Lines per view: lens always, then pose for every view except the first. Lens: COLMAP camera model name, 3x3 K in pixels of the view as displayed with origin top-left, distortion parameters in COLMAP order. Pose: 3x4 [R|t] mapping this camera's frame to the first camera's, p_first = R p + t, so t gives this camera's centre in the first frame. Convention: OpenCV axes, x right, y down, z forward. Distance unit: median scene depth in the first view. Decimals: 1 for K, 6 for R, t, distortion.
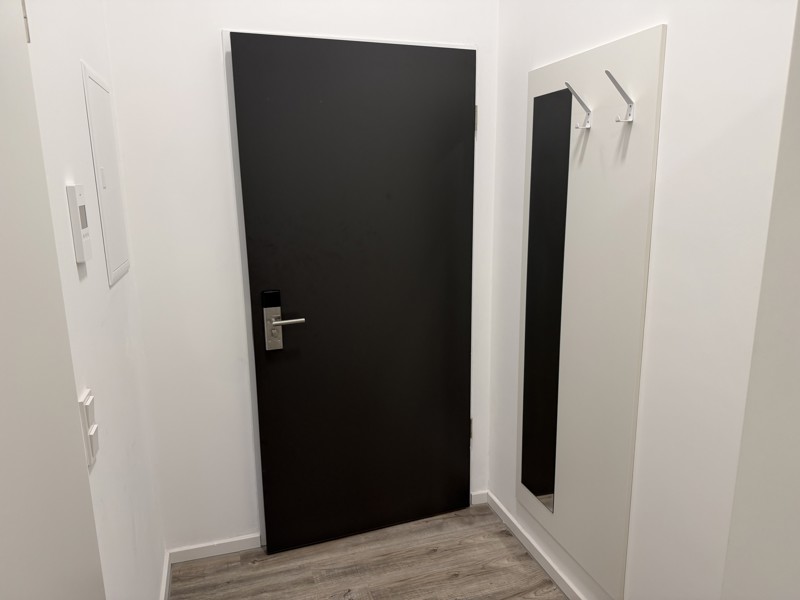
lens RADIAL K [[568.6, 0, 400.0], [0, 568.6, 300.0], [0, 0, 1]] dist [0.124061, 0.000913]
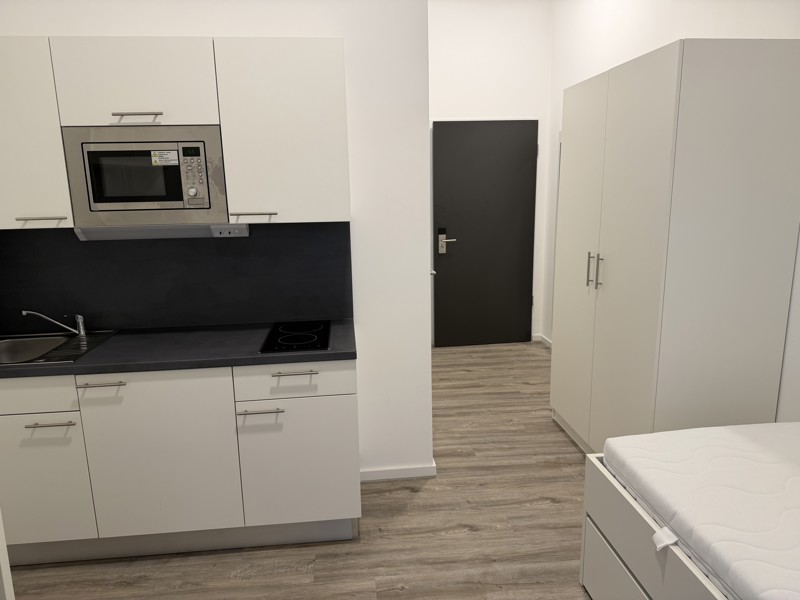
lens RADIAL K [[573.6, 0, 397.8], [0, 573.6, 297.4], [0, 0, 1]] dist [0.011840, -0.005477]
pose [[0.977496, 0.034586, -0.208099, 0.082264], [-0.033880, 0.999402, 0.006958, 0.222546], [0.208215, 0.000249, 0.978083, -1.143718]]
